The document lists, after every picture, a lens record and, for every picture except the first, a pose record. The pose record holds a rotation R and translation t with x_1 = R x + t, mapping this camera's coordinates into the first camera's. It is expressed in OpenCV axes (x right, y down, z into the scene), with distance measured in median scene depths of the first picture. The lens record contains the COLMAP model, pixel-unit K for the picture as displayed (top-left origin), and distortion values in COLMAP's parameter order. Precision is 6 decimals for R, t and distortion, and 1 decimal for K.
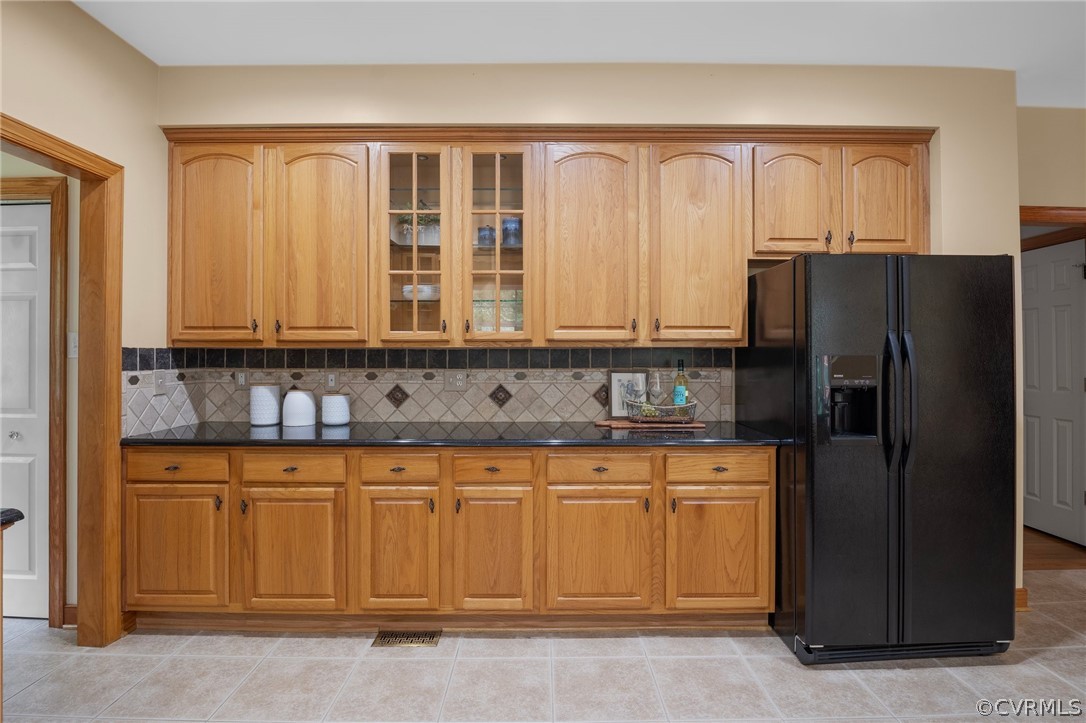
lens RADIAL K [[538.1, 0, 545.3], [0, 538.1, 348.8], [0, 0, 1]] dist [-0.021016, -0.000051]
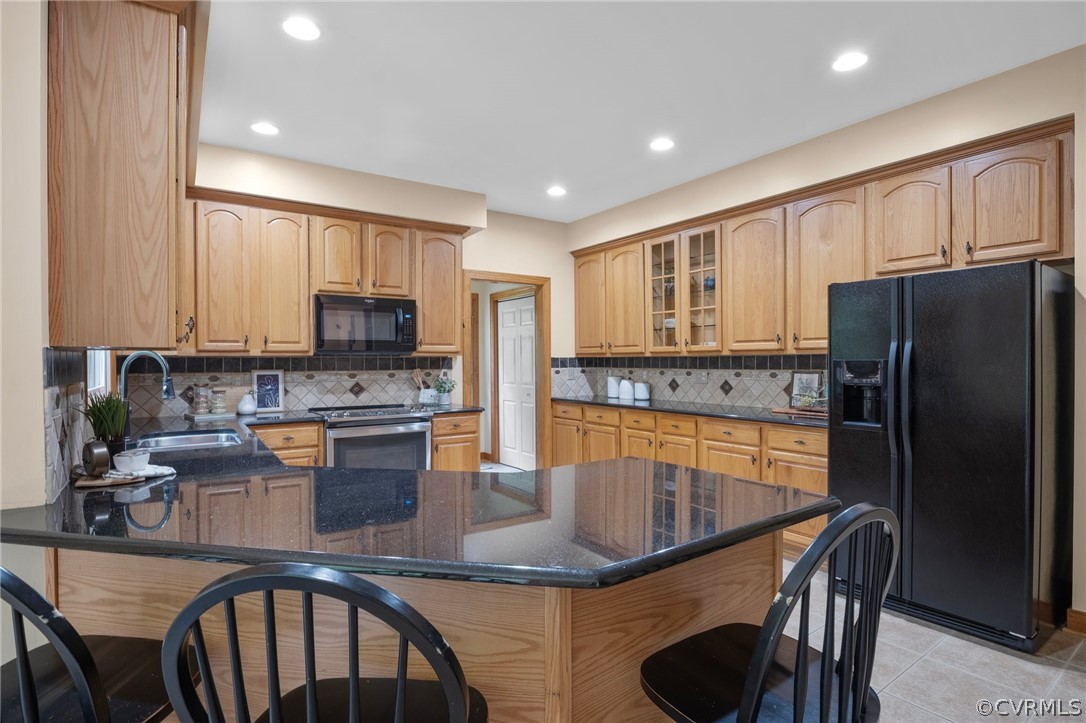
lens RADIAL K [[547.0, 0, 559.5], [0, 547.0, 351.5], [0, 0, 1]] dist [-0.024032, -0.000834]
pose [[0.576383, -0.015657, -0.817030, 0.988140], [0.012124, 0.999870, -0.010608, -0.002169], [0.817090, -0.003791, 0.576498, -0.278241]]
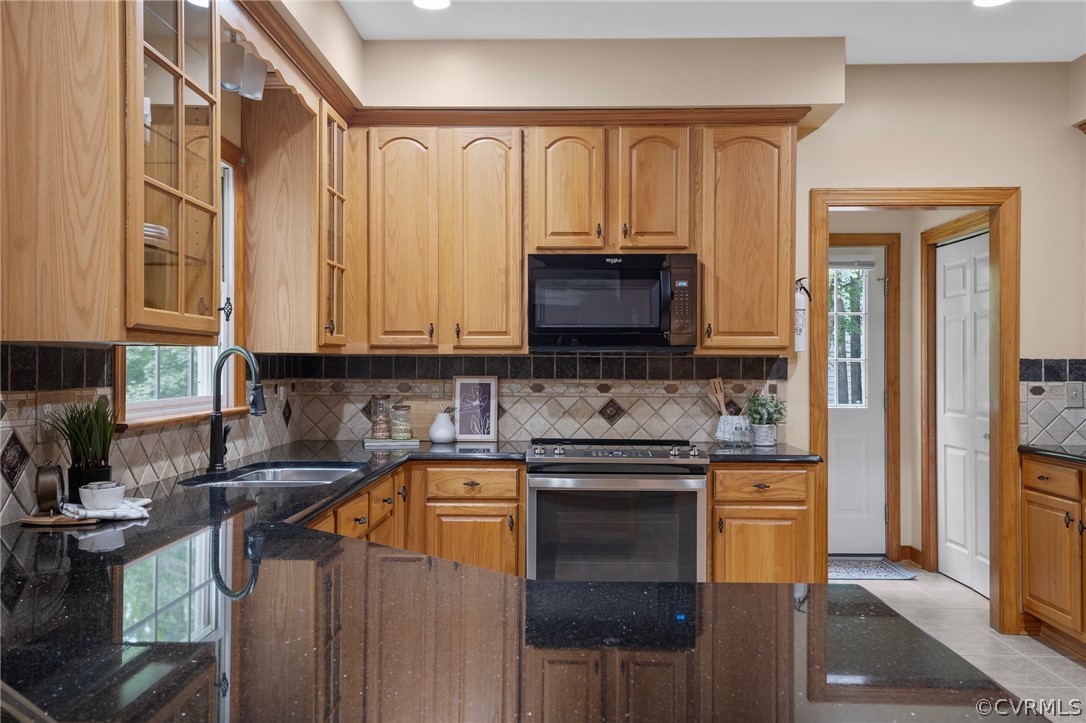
lens RADIAL K [[967.5, 0, 542.5], [0, 967.5, 352.0], [0, 0, 1]] dist [0.047442, 0.007588]
pose [[-0.023697, -0.012279, -0.999644, 1.021460], [0.006059, 0.999904, -0.012426, 0.002103], [0.999701, -0.006352, -0.023620, 0.083555]]
